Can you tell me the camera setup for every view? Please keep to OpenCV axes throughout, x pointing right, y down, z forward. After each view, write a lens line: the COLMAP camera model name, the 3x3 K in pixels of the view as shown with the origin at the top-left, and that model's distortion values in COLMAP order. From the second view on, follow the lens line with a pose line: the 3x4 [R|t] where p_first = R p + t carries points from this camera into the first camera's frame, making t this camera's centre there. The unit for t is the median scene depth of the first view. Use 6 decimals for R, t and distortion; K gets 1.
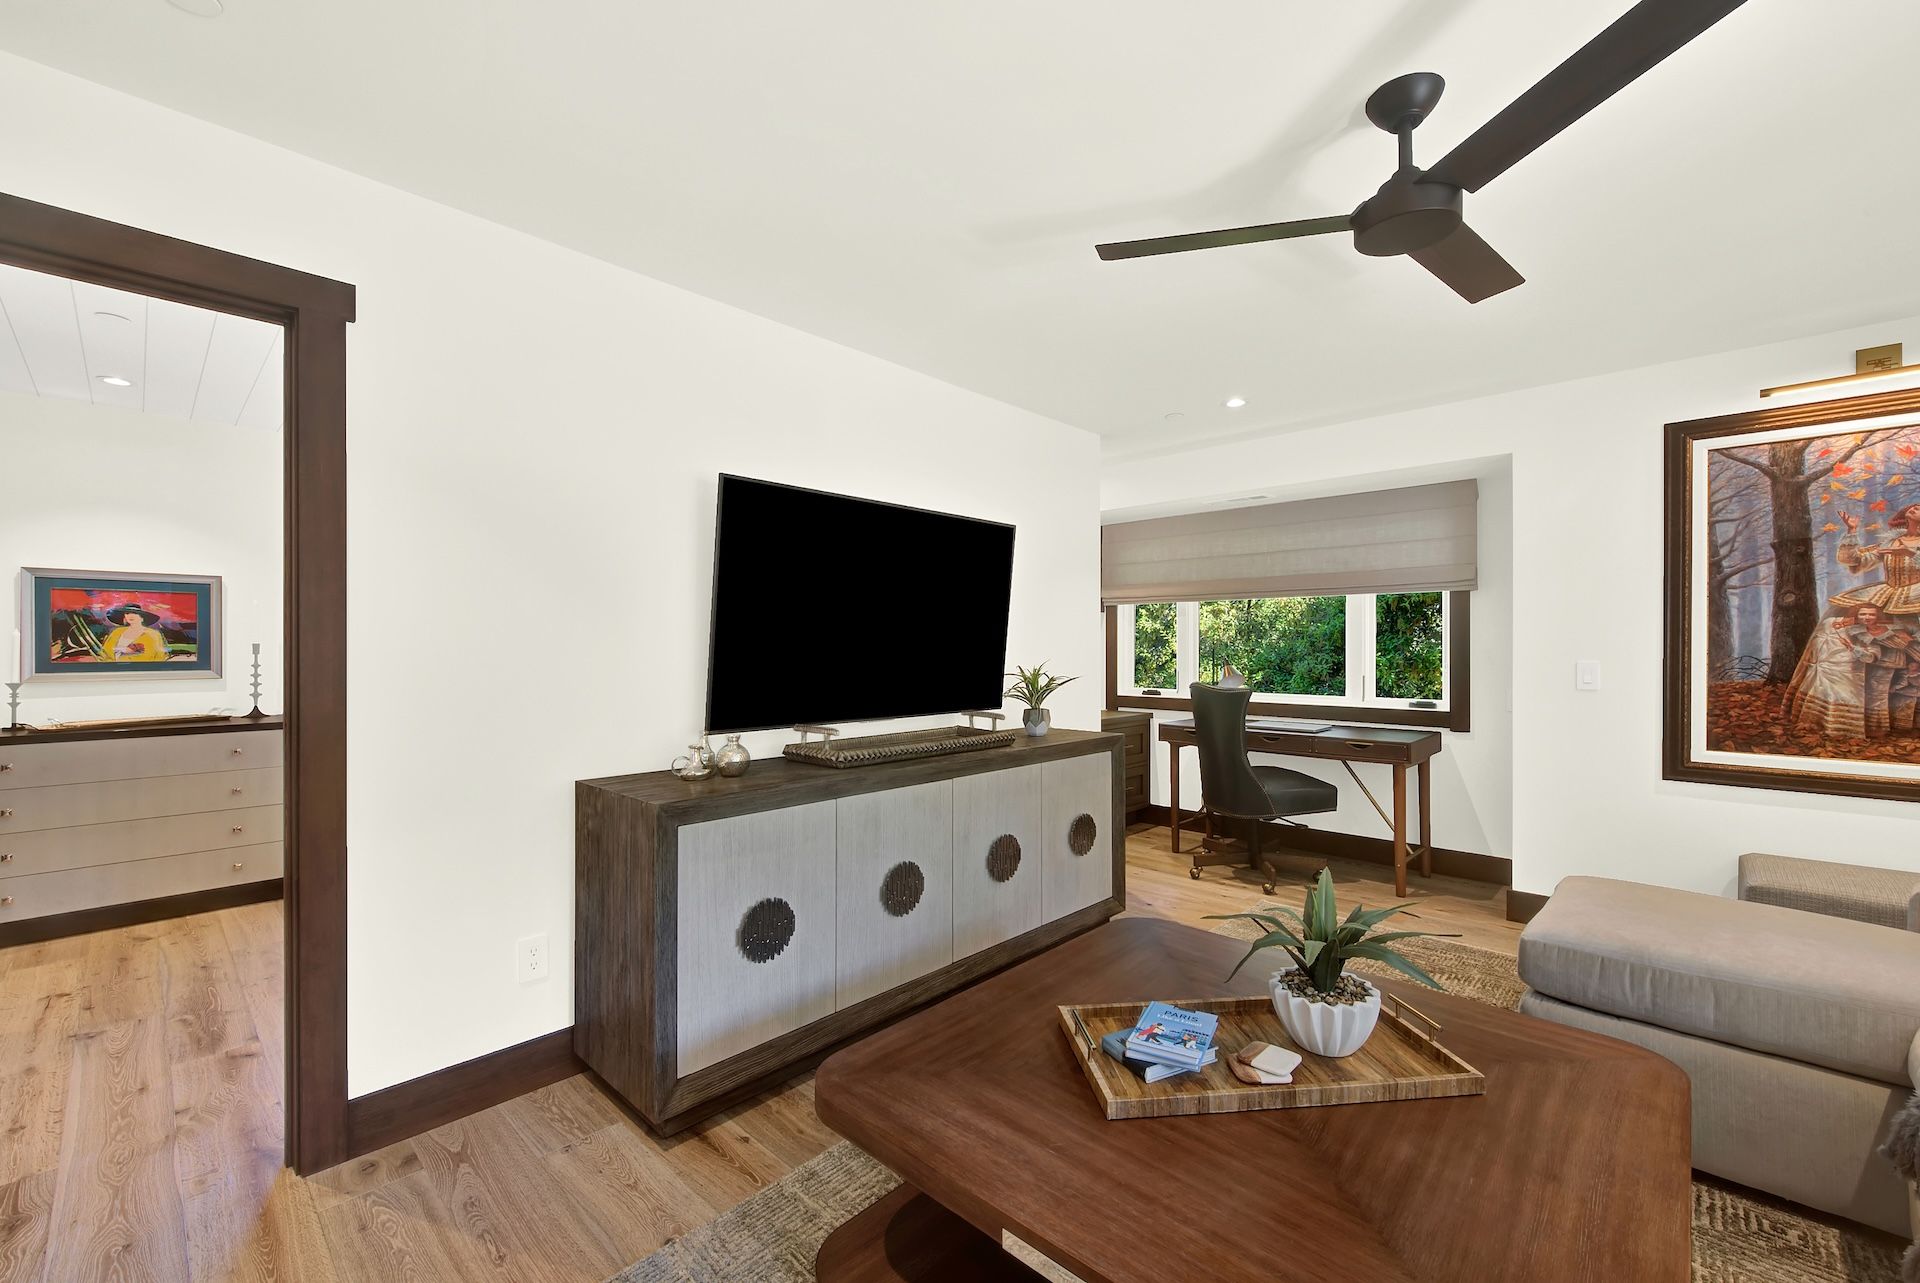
lens RADIAL K [[788.6, 0, 957.5], [0, 788.6, 645.2], [0, 0, 1]] dist [0.000582, -0.000722]
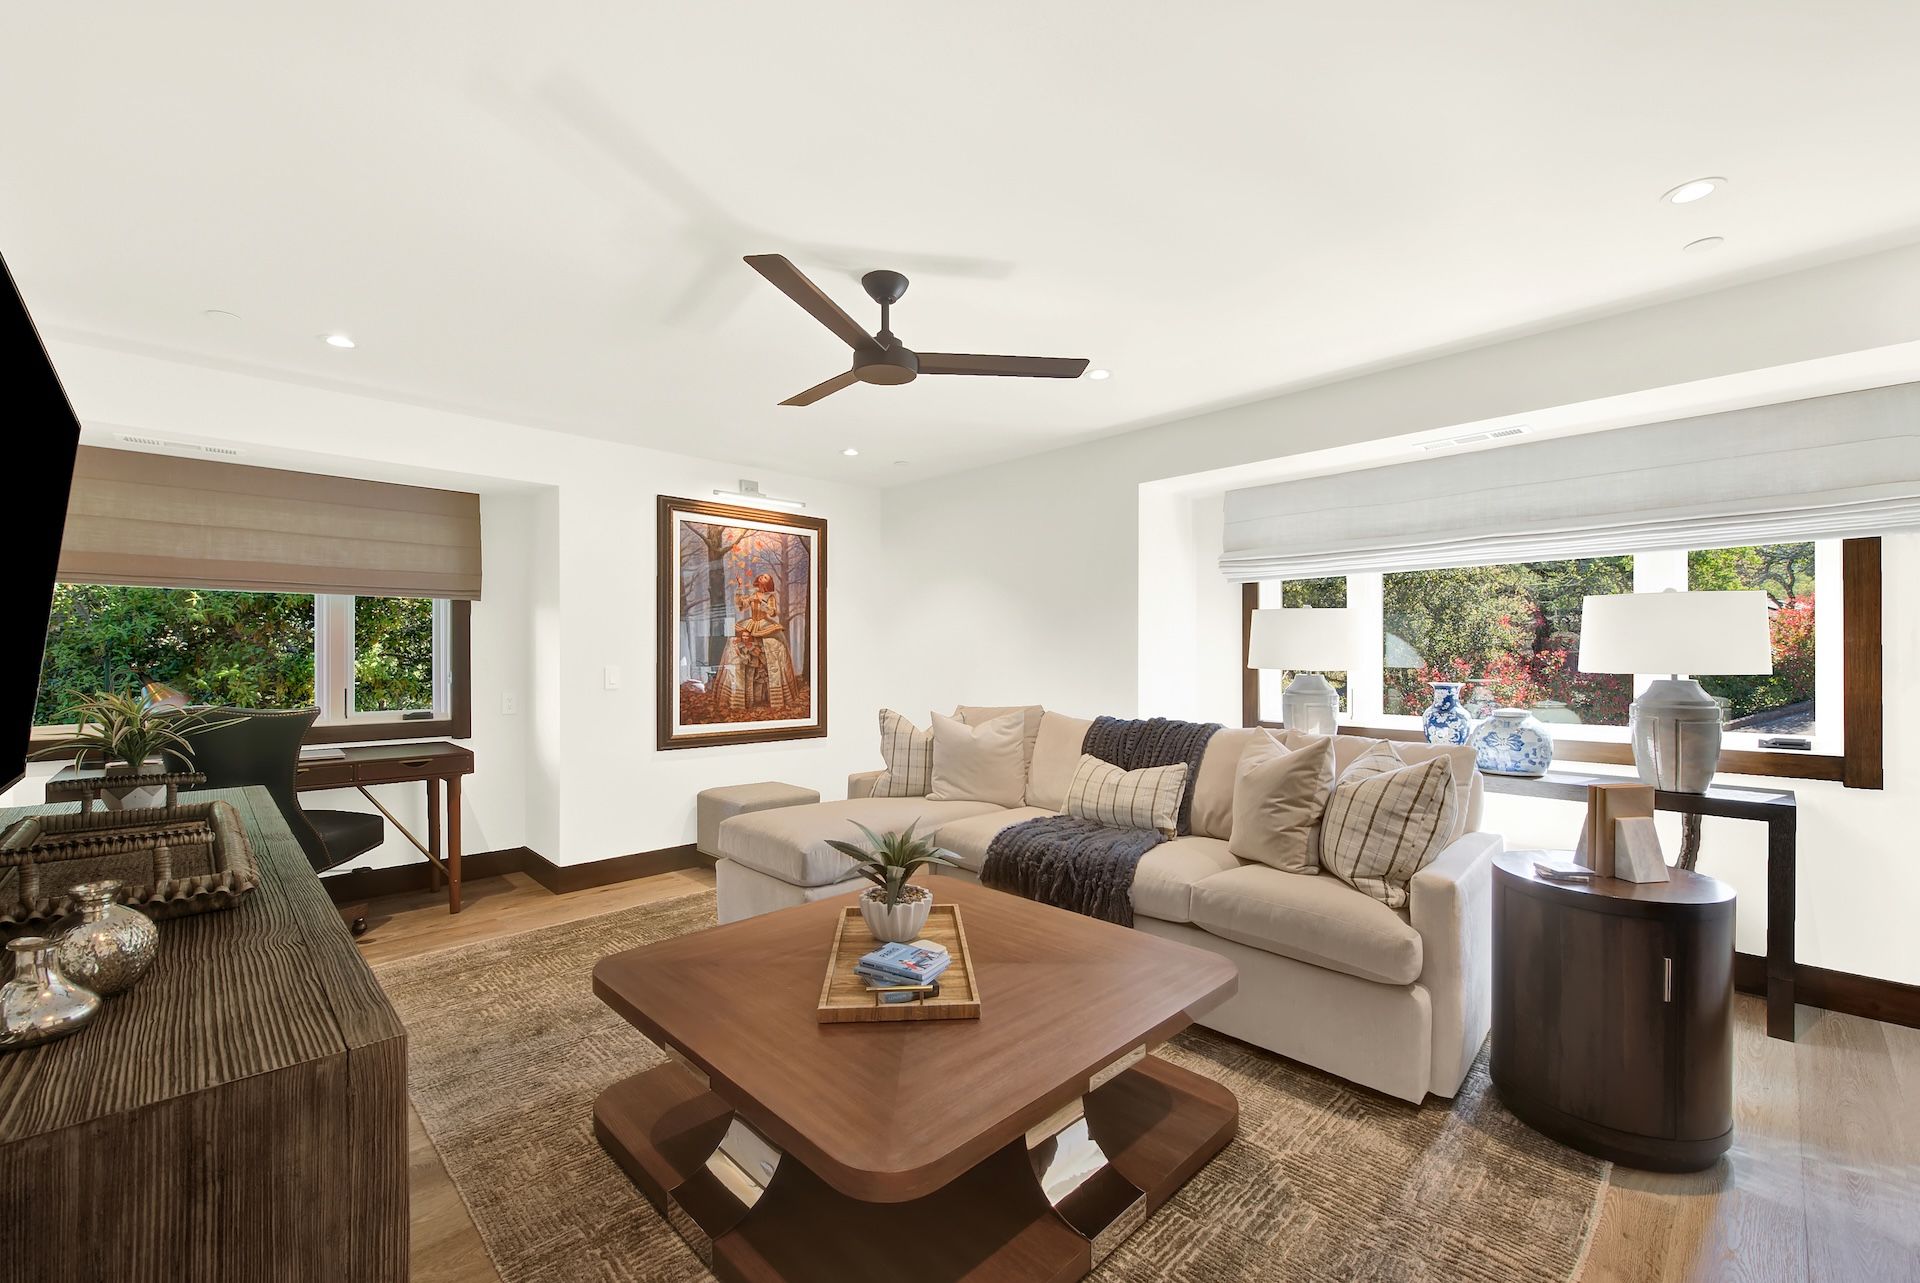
lens RADIAL K [[801.6, 0, 951.4], [0, 801.6, 653.5], [0, 0, 1]] dist [-0.001601, -0.001117]
pose [[0.033924, 0.002150, 0.999422, -0.624578], [-0.000485, 0.999998, -0.002134, 0.002335], [-0.999424, -0.000413, 0.033925, 0.554537]]
